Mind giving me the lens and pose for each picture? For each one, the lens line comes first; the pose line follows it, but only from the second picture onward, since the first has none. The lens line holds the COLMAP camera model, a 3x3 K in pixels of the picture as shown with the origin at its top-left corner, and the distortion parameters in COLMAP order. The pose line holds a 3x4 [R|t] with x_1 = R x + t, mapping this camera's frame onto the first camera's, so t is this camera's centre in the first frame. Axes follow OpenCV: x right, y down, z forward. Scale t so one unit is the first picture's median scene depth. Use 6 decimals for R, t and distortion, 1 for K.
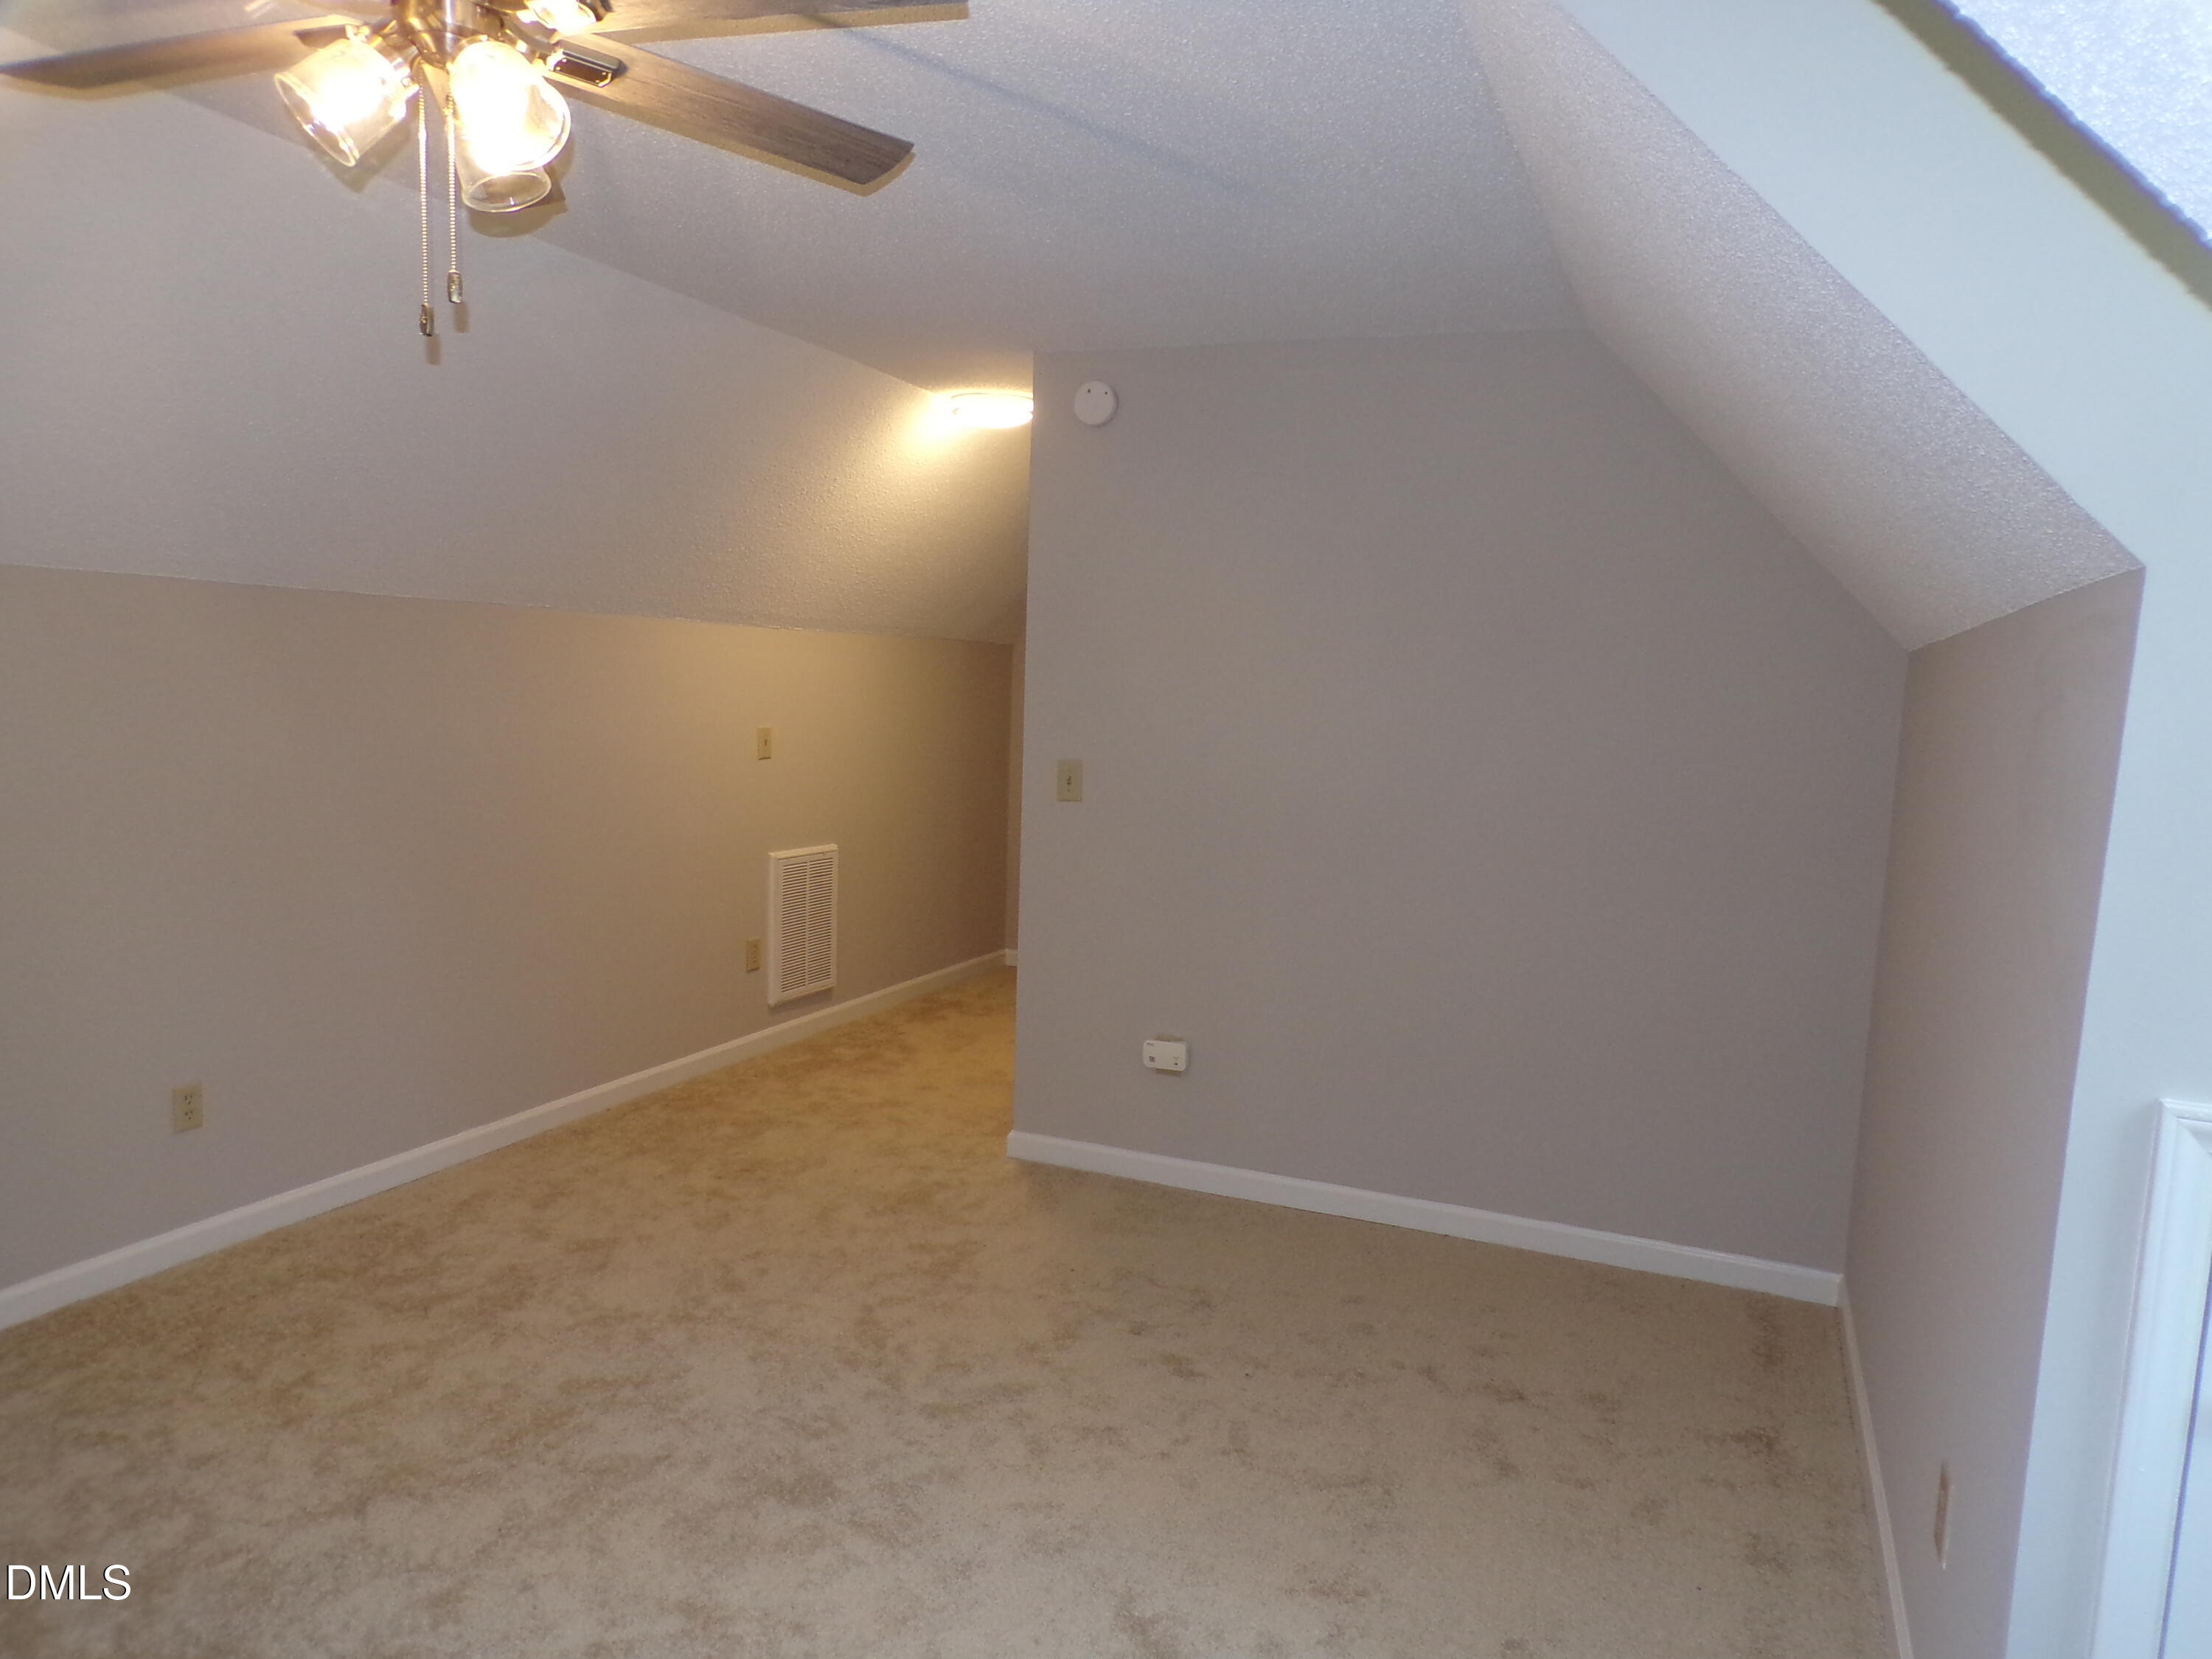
lens RADIAL K [[1500.0, 0, 1114.7], [0, 1500.0, 843.4], [0, 0, 1]] dist [-0.004605, -0.001832]
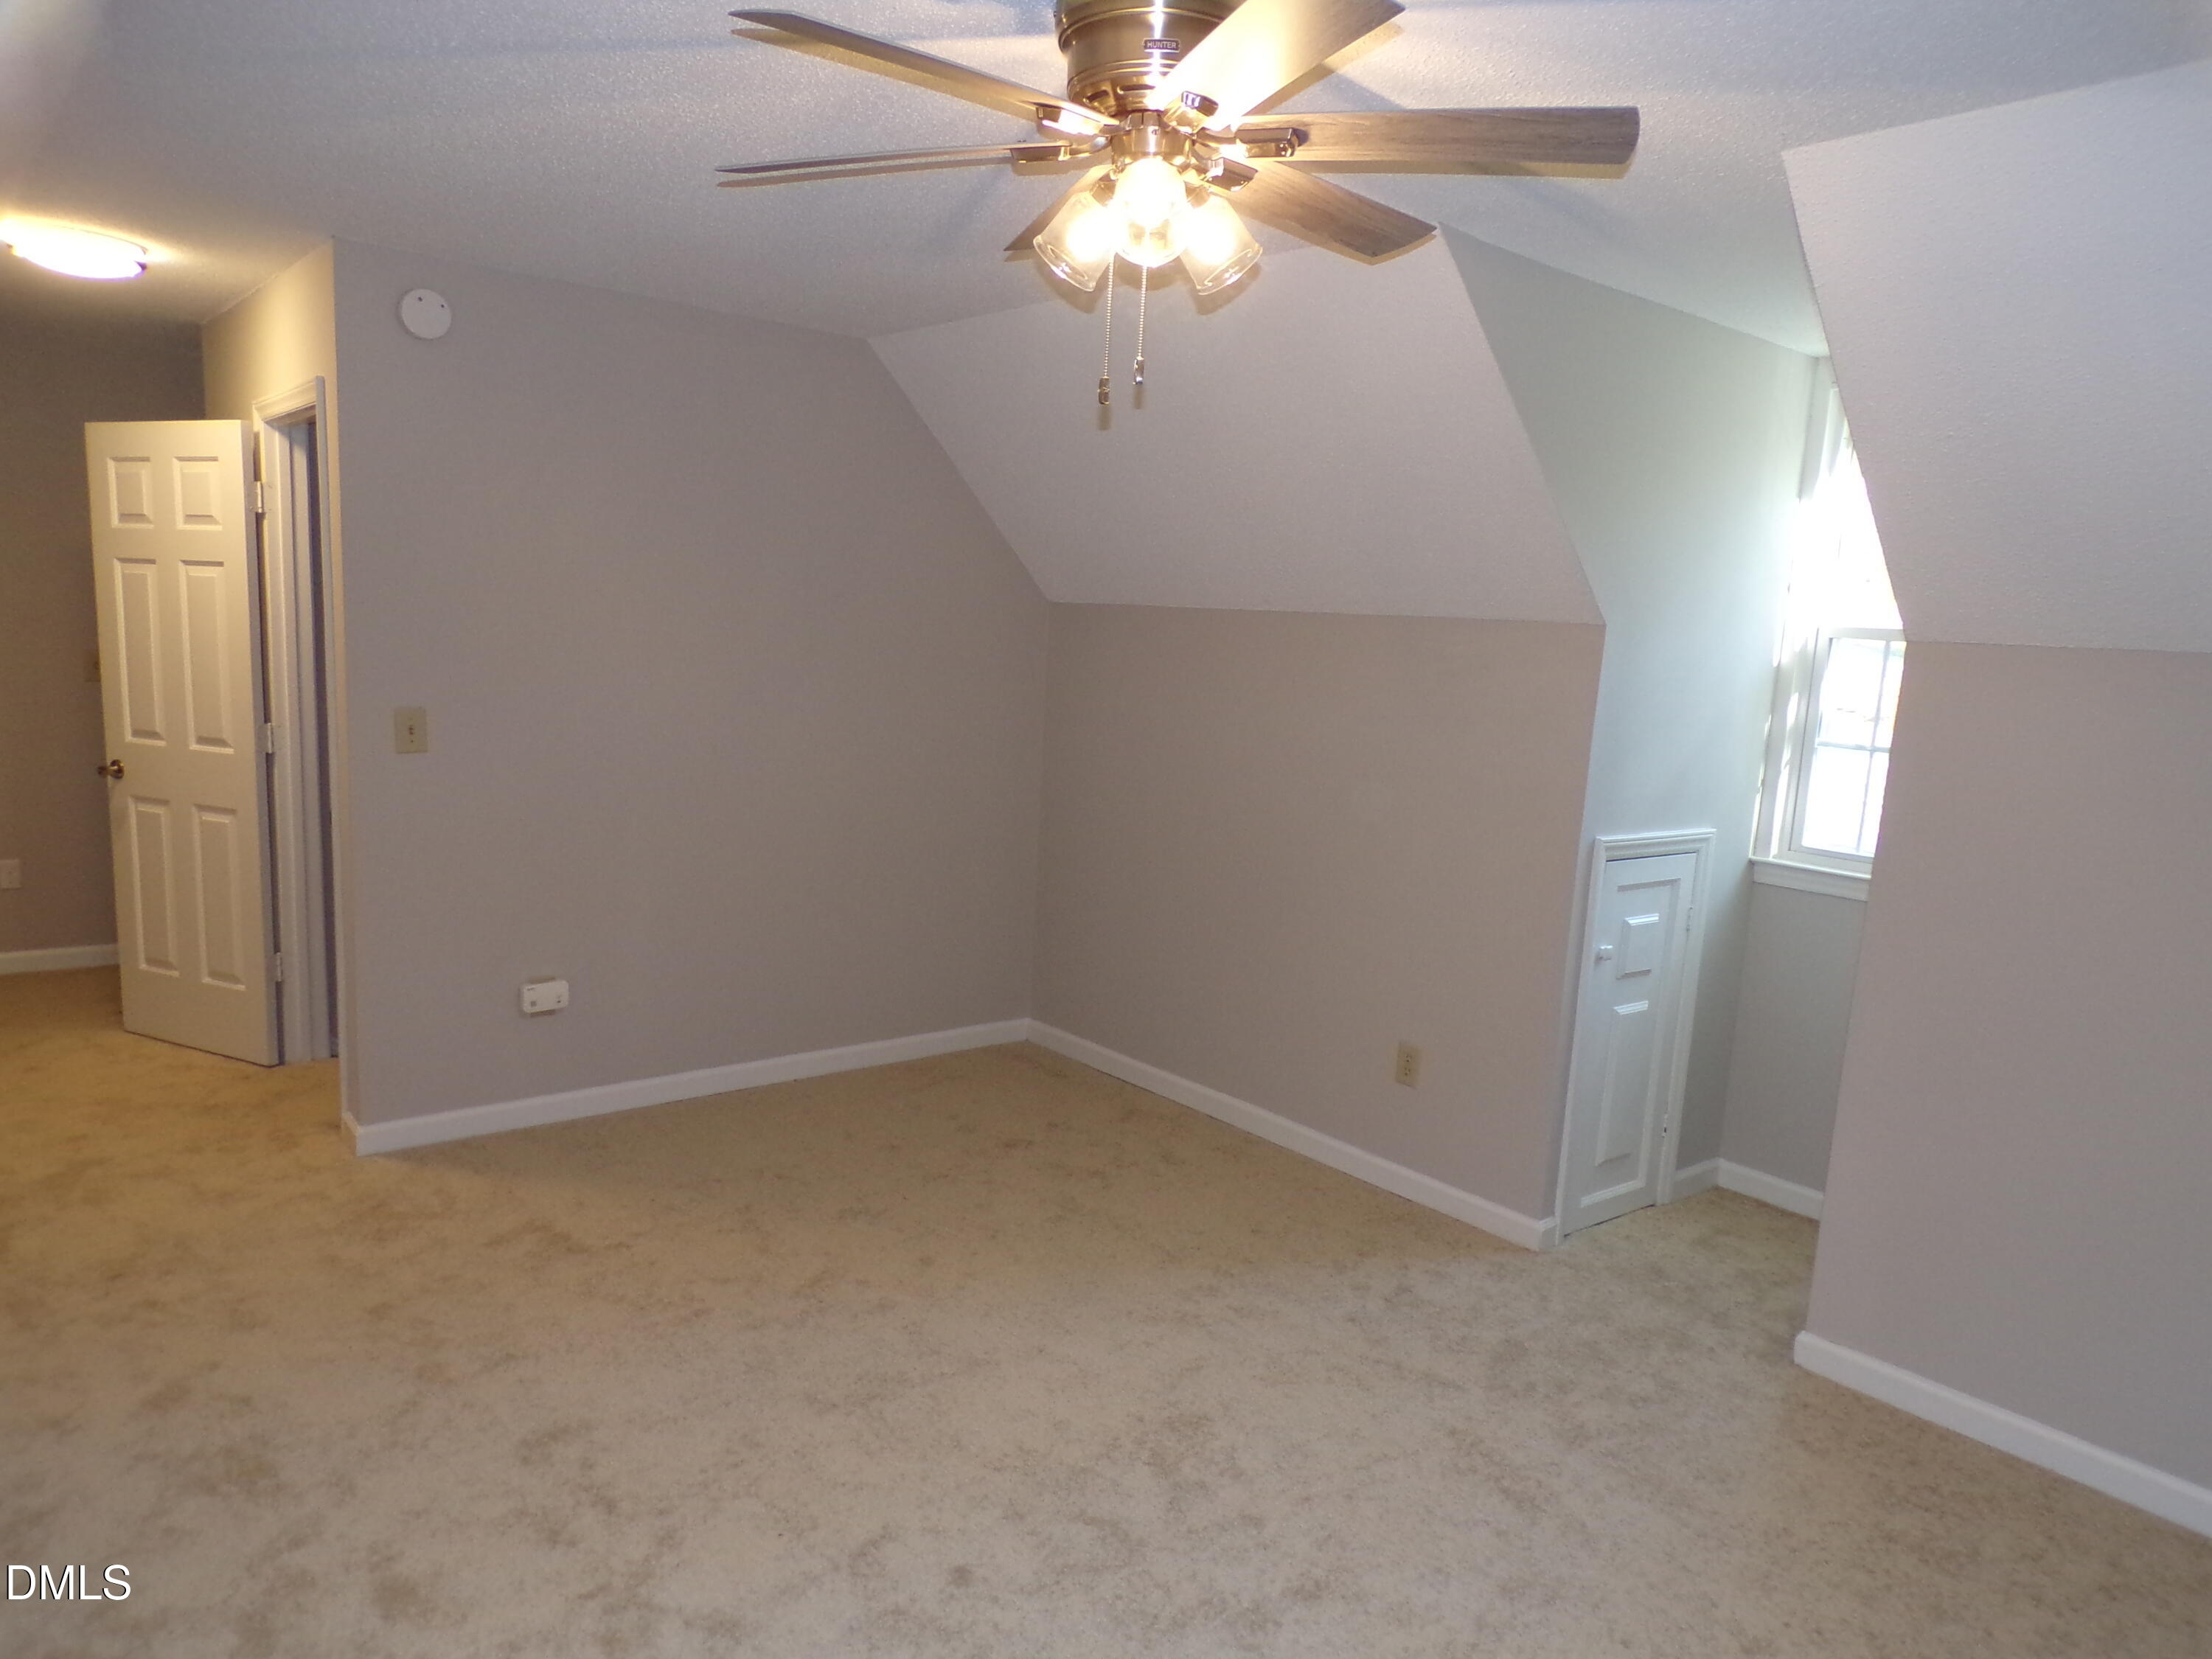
lens RADIAL K [[1528.4, 0, 1105.0], [0, 1528.4, 869.5], [0, 0, 1]] dist [-0.001173, -0.000020]
pose [[0.481929, -0.170621, 0.859437, -0.660030], [0.074311, 0.985283, 0.153934, -0.072507], [-0.873053, -0.010320, 0.487516, 0.182335]]
